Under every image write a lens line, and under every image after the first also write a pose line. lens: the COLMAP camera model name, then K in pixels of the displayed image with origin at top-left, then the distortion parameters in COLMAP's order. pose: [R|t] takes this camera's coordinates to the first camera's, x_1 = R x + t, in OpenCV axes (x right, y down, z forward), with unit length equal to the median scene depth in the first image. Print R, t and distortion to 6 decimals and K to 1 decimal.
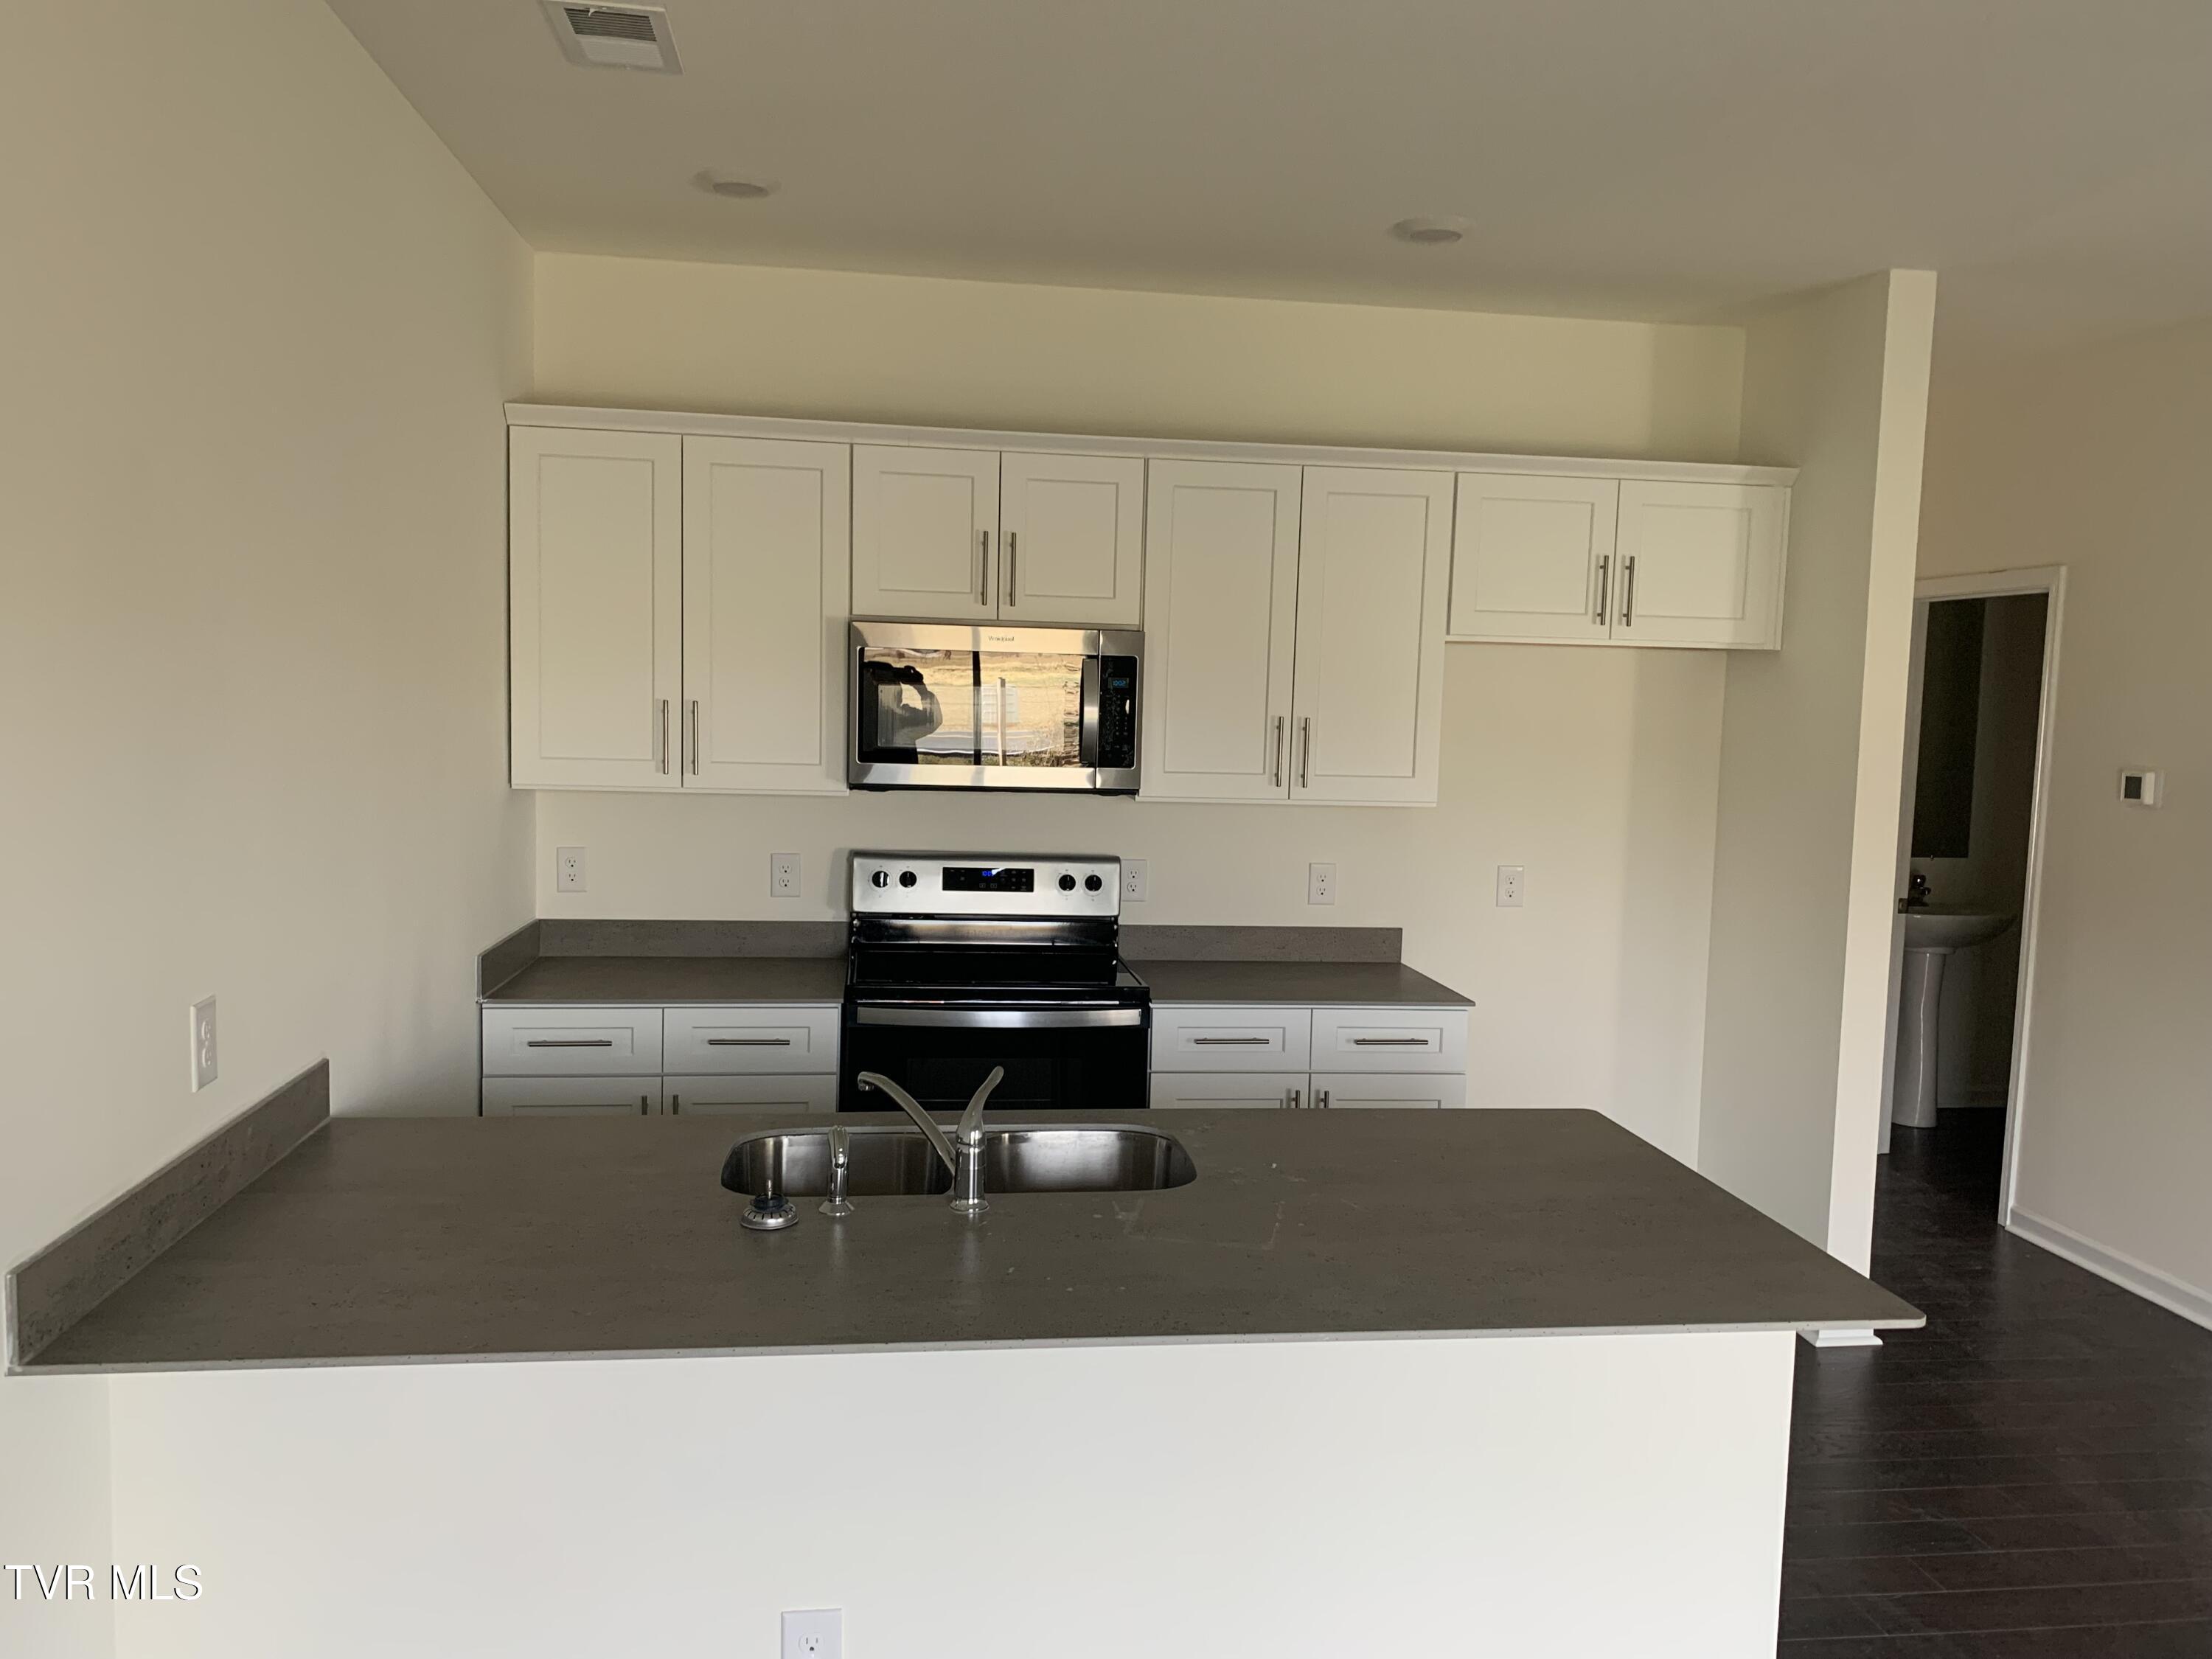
lens RADIAL K [[1695.6, 0, 1106.0], [0, 1695.6, 829.5], [0, 0, 1]] dist [0.004210, 0.000363]
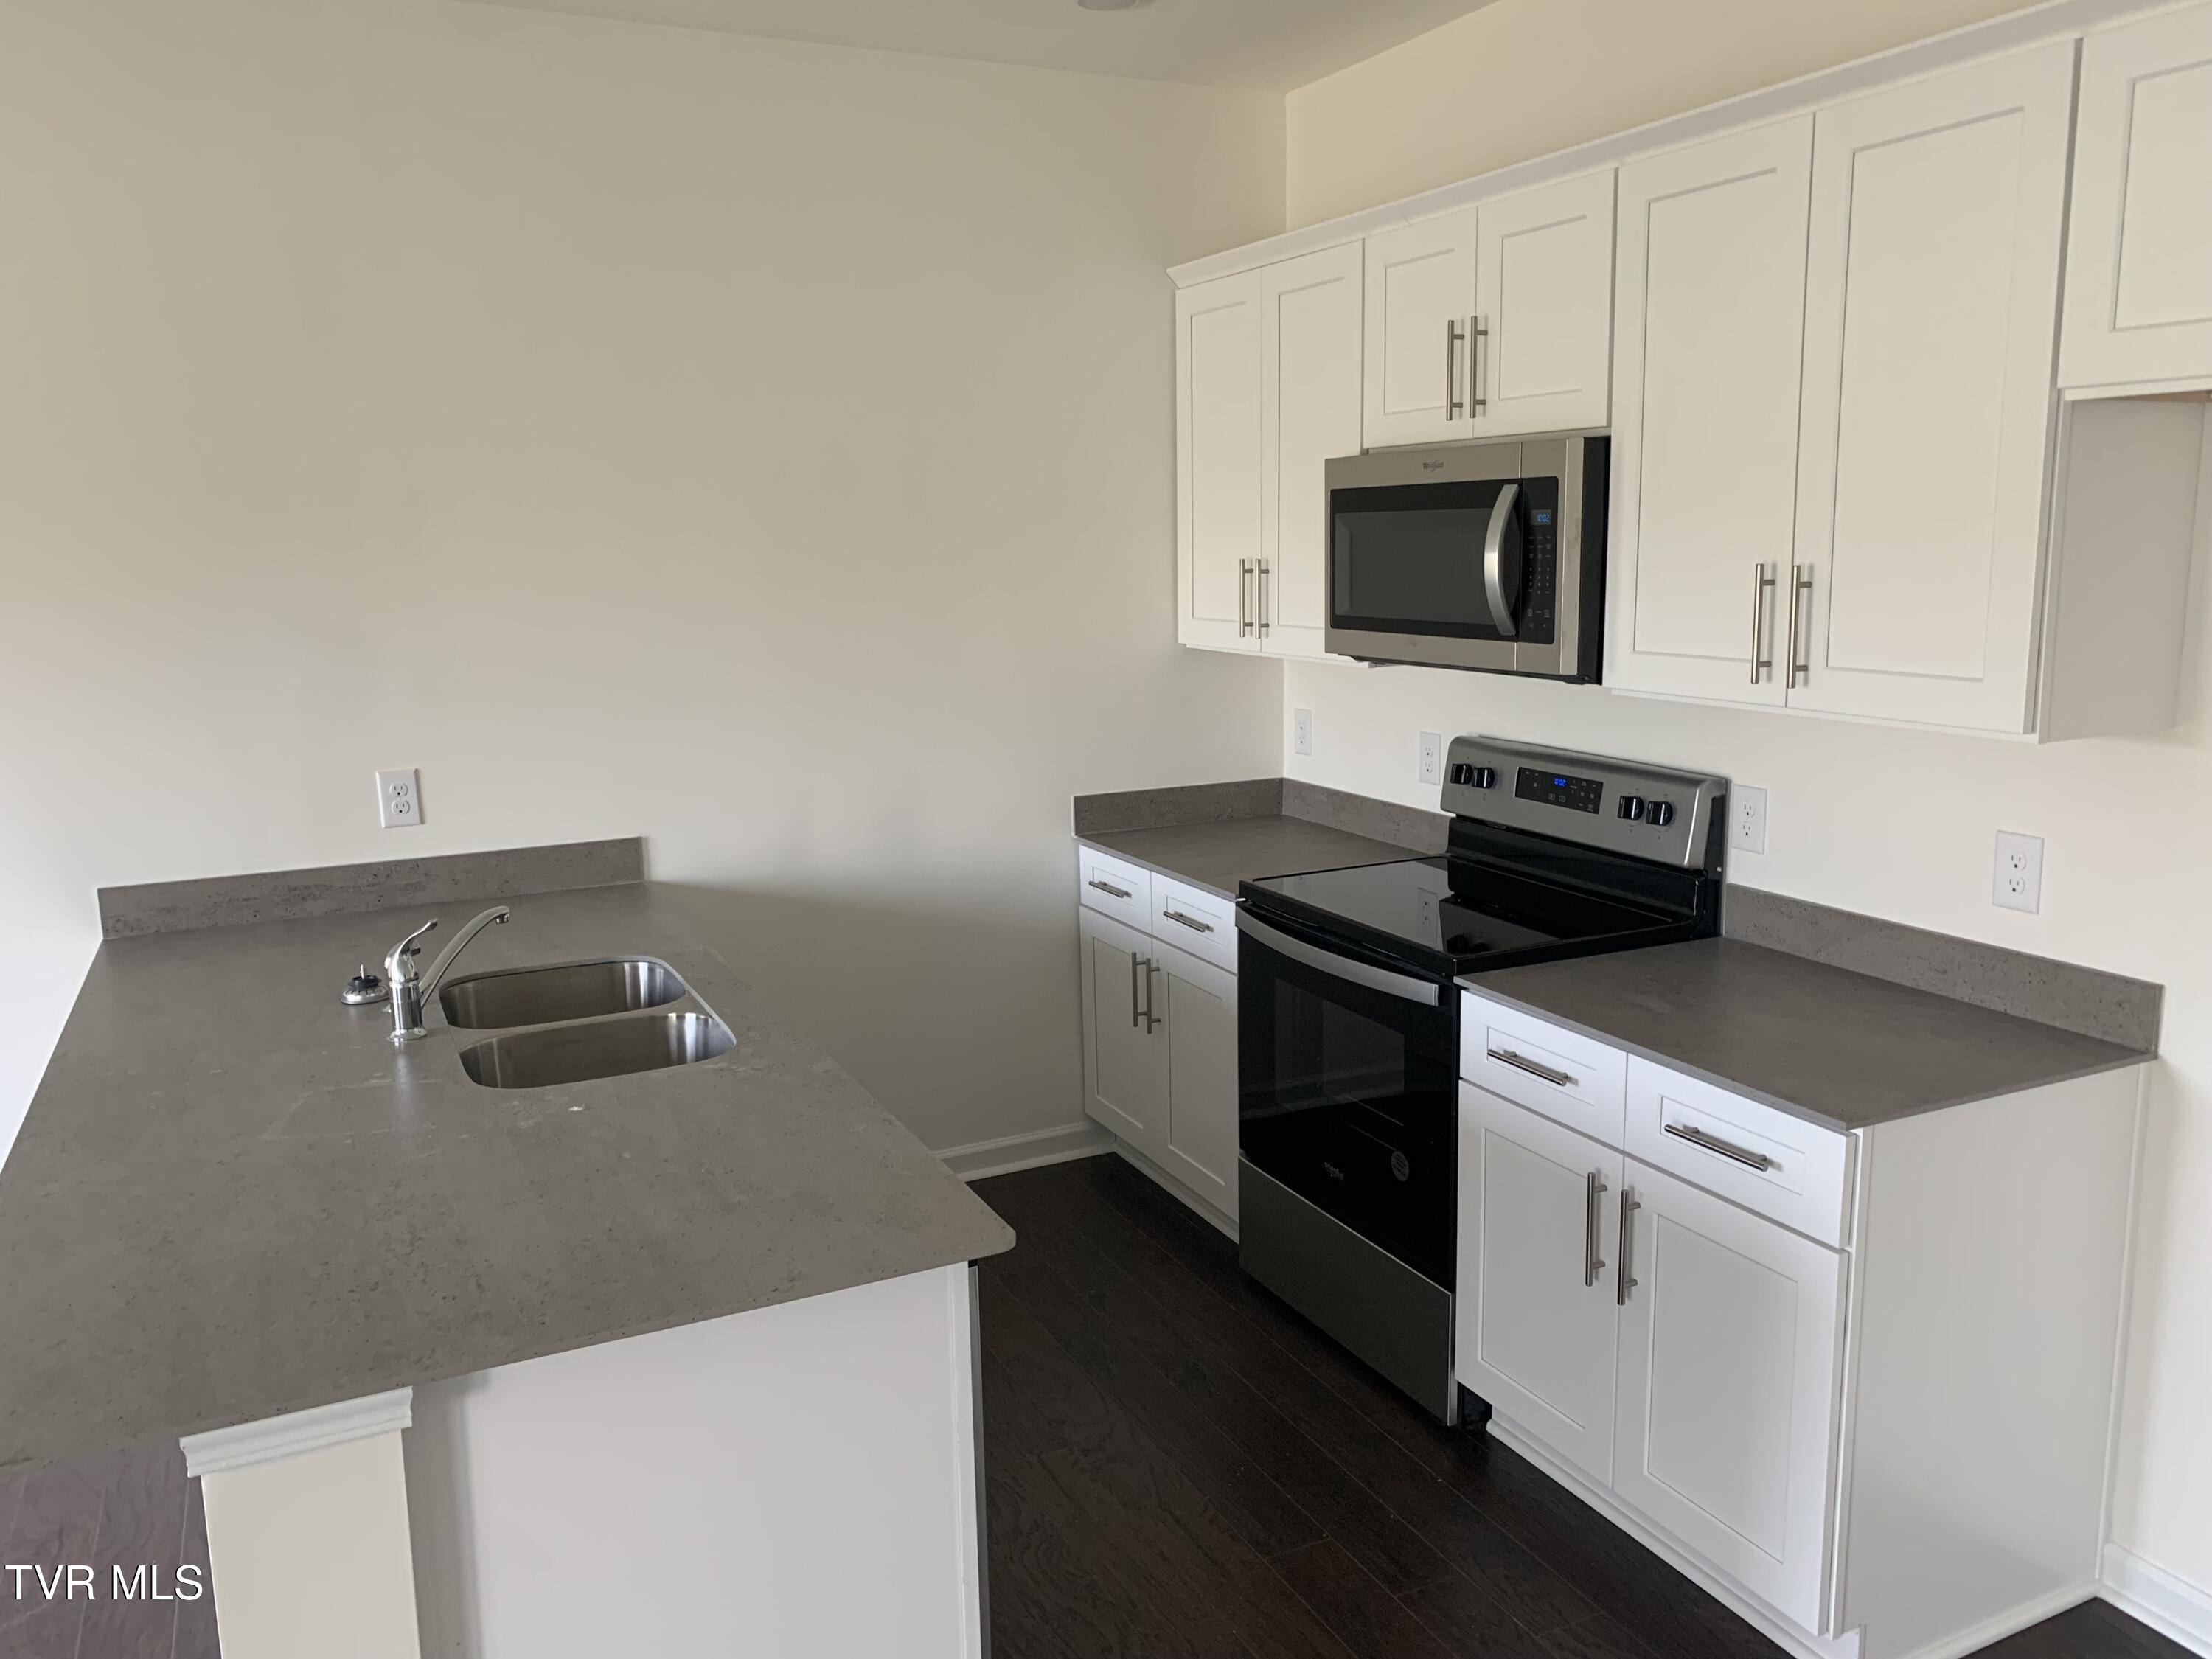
lens RADIAL K [[1695.6, 0, 1106.0], [0, 1695.6, 829.5], [0, 0, 1]] dist [0.004210, 0.000363]
pose [[0.323569, 0.133546, -0.936733, 0.574361], [-0.055350, 0.990966, 0.122159, -0.033823], [0.944584, 0.012322, 0.328038, 0.580431]]
